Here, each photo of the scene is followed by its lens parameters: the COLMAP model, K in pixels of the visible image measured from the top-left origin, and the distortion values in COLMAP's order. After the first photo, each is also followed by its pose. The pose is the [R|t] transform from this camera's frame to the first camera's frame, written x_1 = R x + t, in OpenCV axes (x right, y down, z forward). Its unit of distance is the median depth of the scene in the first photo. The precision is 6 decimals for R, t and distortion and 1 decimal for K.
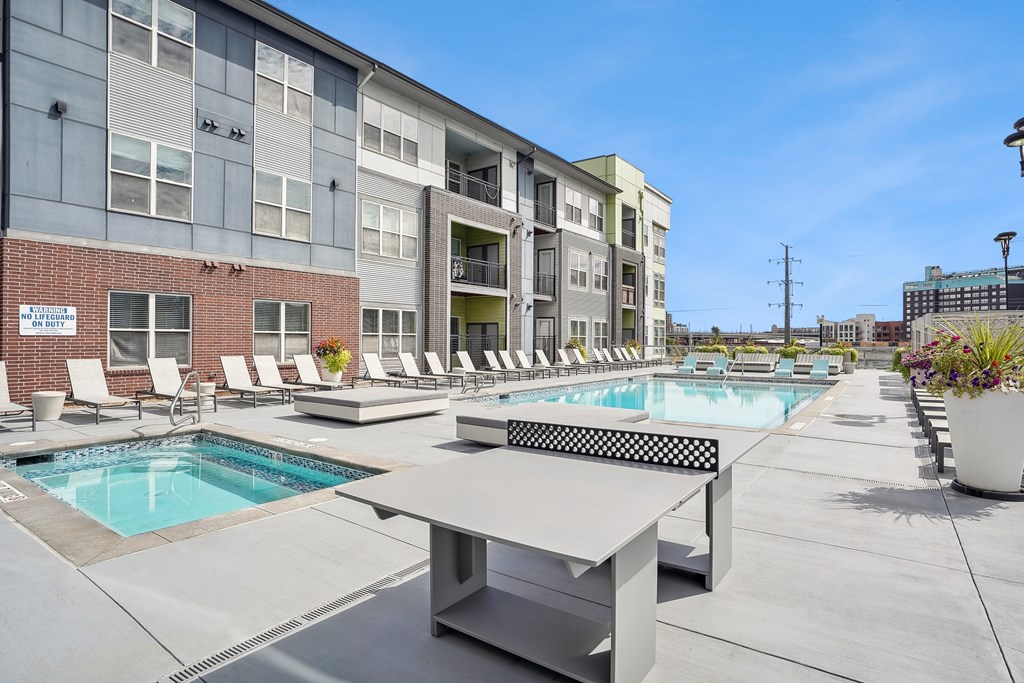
lens RADIAL K [[573.9, 0, 512.0], [0, 573.9, 341.5], [0, 0, 1]] dist [-0.002466, 0.002395]
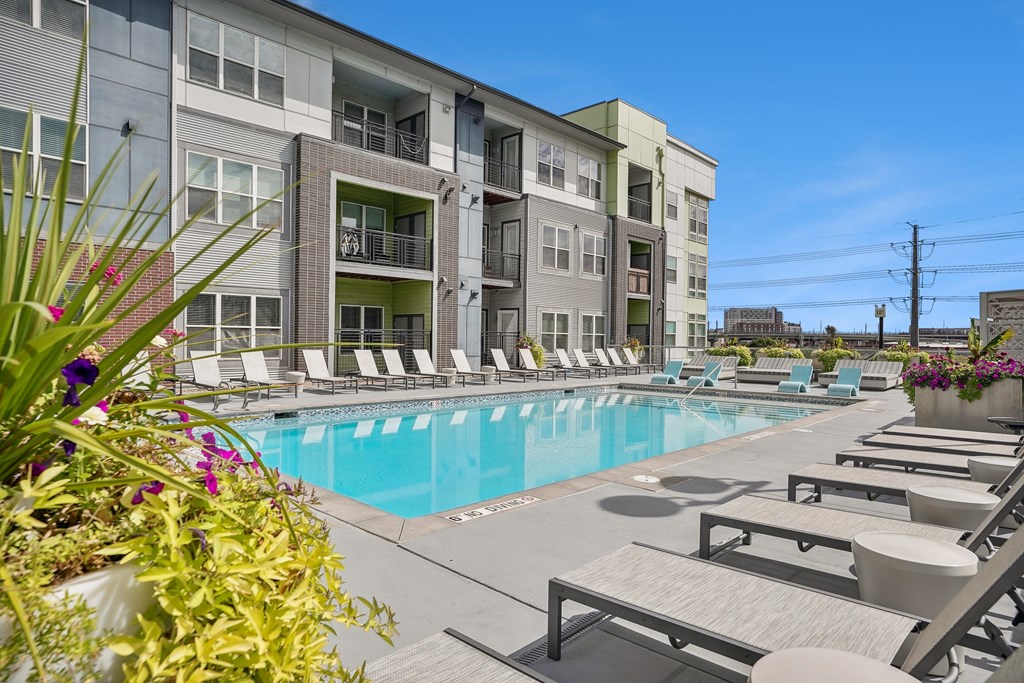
lens RADIAL K [[573.9, 0, 512.0], [0, 573.9, 341.5], [0, 0, 1]] dist [-0.002466, 0.002395]
pose [[0.980376, 0.009541, -0.196907, 0.226609], [-0.009281, 0.999954, 0.002245, 0.000741], [0.196919, -0.000373, 0.980420, 0.245534]]
